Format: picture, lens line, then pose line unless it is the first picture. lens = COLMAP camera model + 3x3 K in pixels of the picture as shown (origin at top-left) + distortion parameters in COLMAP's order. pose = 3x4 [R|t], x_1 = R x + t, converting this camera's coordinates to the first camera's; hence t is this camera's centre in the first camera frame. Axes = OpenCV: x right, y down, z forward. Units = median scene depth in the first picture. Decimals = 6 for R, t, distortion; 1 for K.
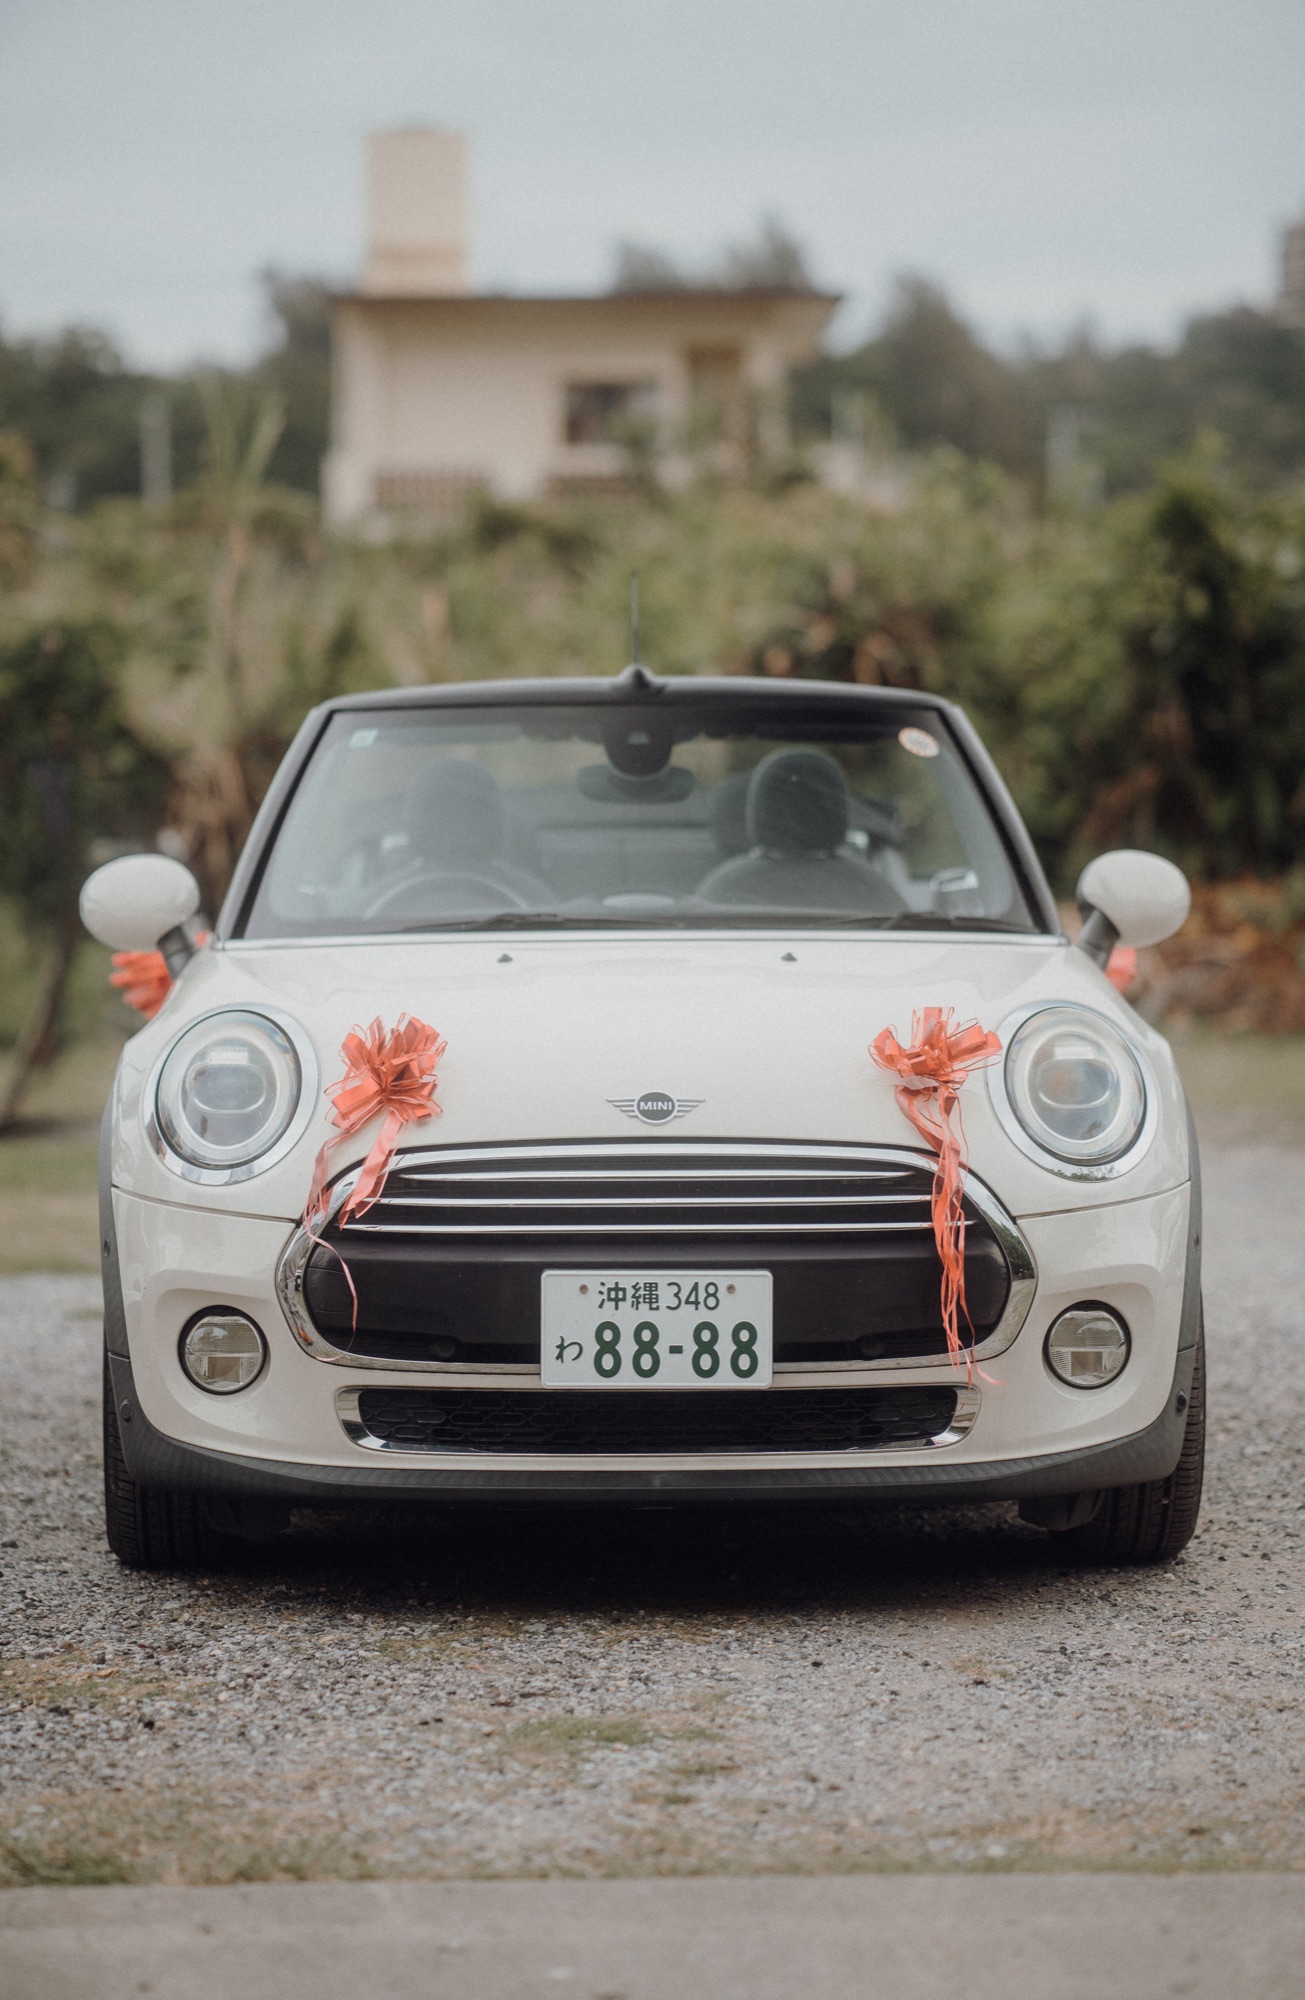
lens RADIAL K [[5025.6, 0, 652.5], [0, 5025.6, 1000.0], [0, 0, 1]] dist [0.032915, -0.115134]
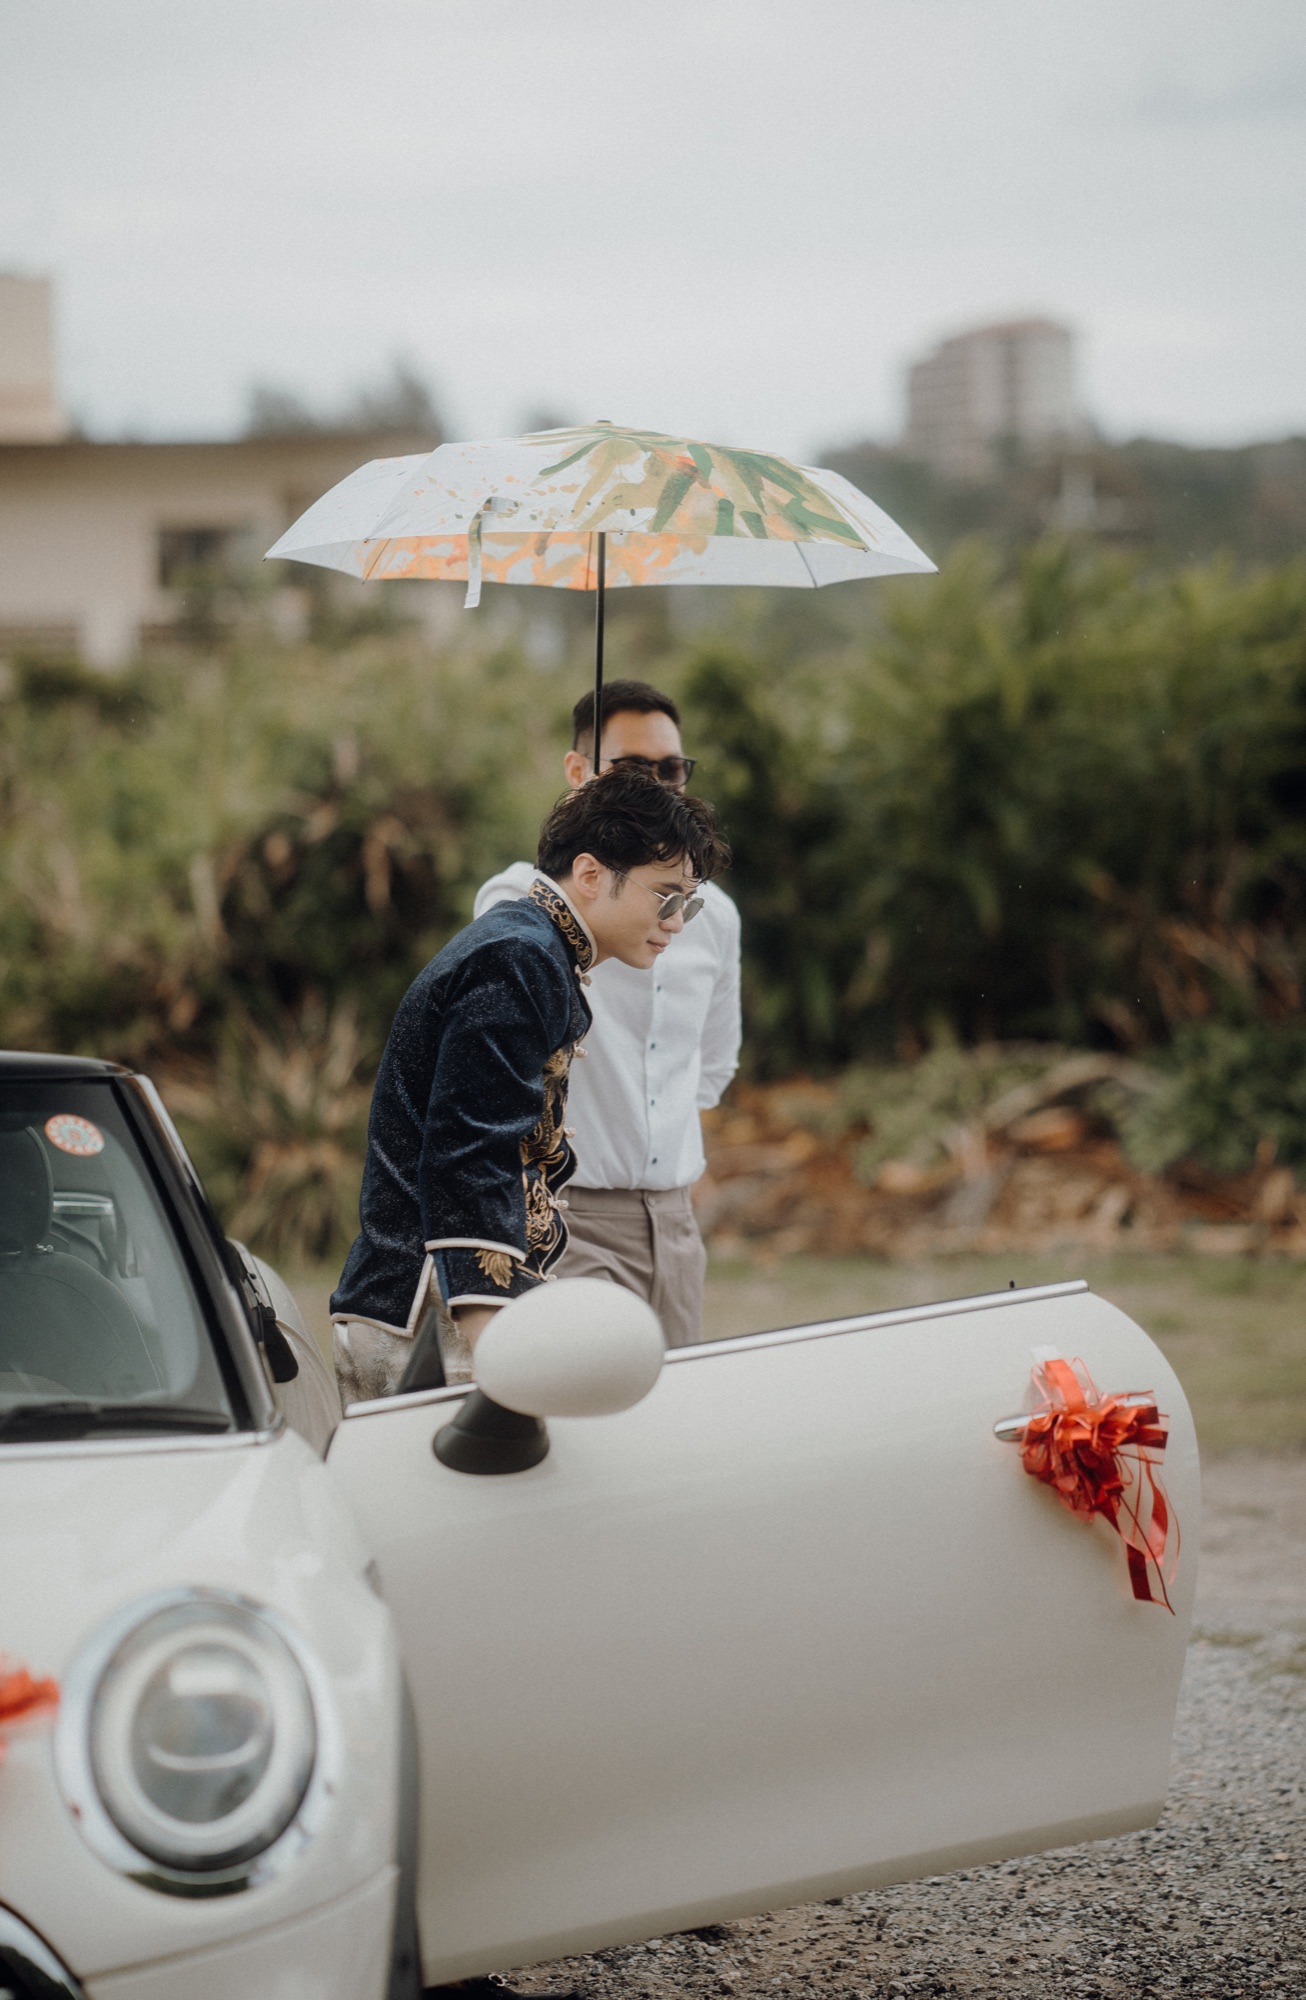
lens RADIAL K [[4953.6, 0, 653.0], [0, 4953.6, 1000.0], [0, 0, 1]] dist [-0.185152, -0.510335]
pose [[0.997343, -0.021301, 0.069667, 0.029972], [0.022993, 0.999458, -0.023567, -0.018217], [-0.069128, 0.025106, 0.997292, 0.110445]]
